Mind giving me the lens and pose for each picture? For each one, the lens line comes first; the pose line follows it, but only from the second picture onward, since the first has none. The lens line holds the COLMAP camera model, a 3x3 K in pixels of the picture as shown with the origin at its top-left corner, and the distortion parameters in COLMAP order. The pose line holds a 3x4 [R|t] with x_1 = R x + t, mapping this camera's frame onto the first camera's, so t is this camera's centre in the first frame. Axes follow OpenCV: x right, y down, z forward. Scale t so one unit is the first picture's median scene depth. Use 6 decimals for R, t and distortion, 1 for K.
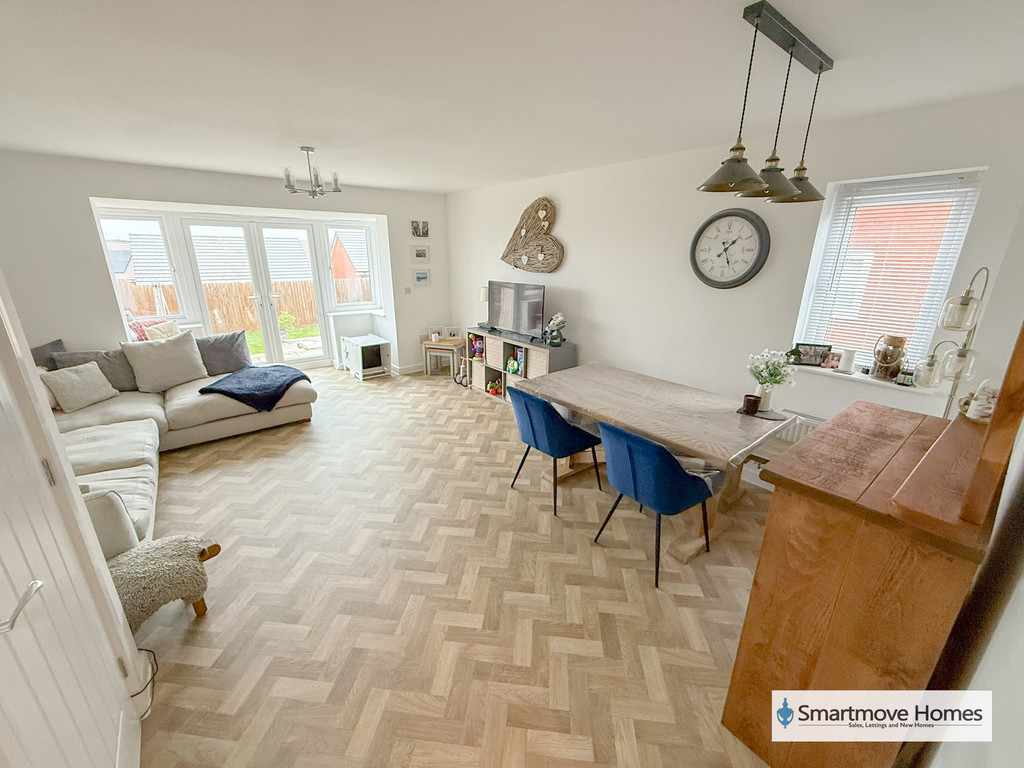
lens RADIAL K [[408.7, 0, 508.6], [0, 408.7, 381.6], [0, 0, 1]] dist [0.000473, 0.000029]
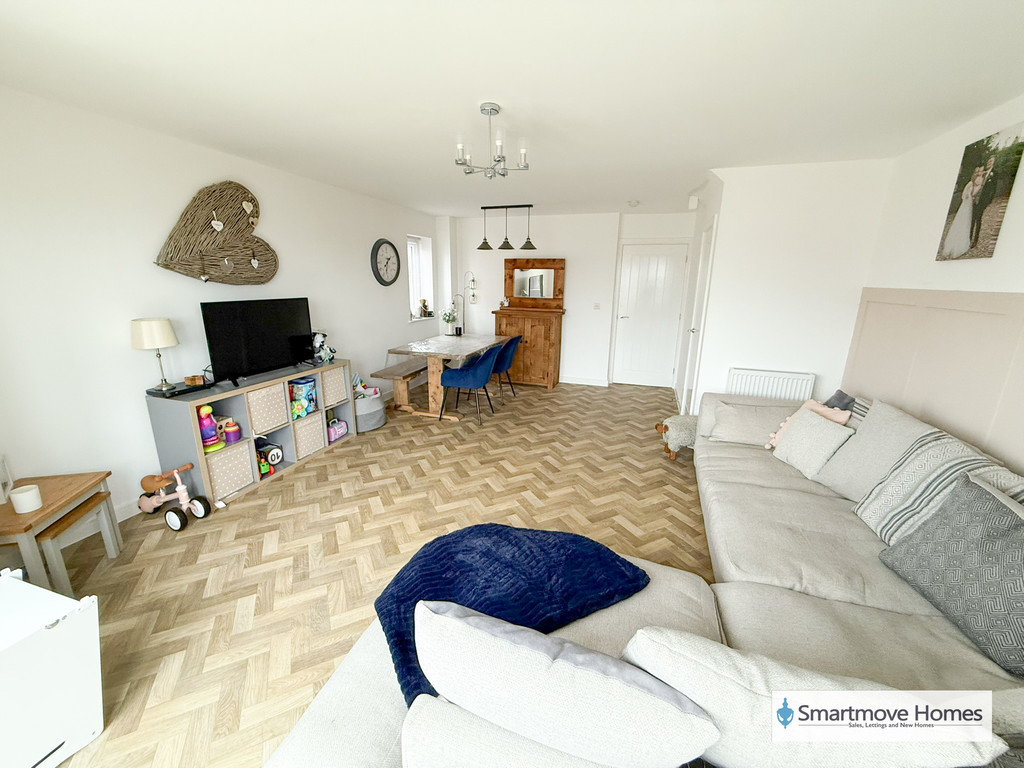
lens RADIAL K [[408.7, 0, 508.6], [0, 408.7, 381.6], [0, 0, 1]] dist [0.000473, 0.000029]
pose [[-0.539869, -0.220734, 0.812291, -1.188466], [0.241036, 0.884055, 0.400434, -0.432179], [-0.806500, 0.411974, -0.424070, 1.475372]]
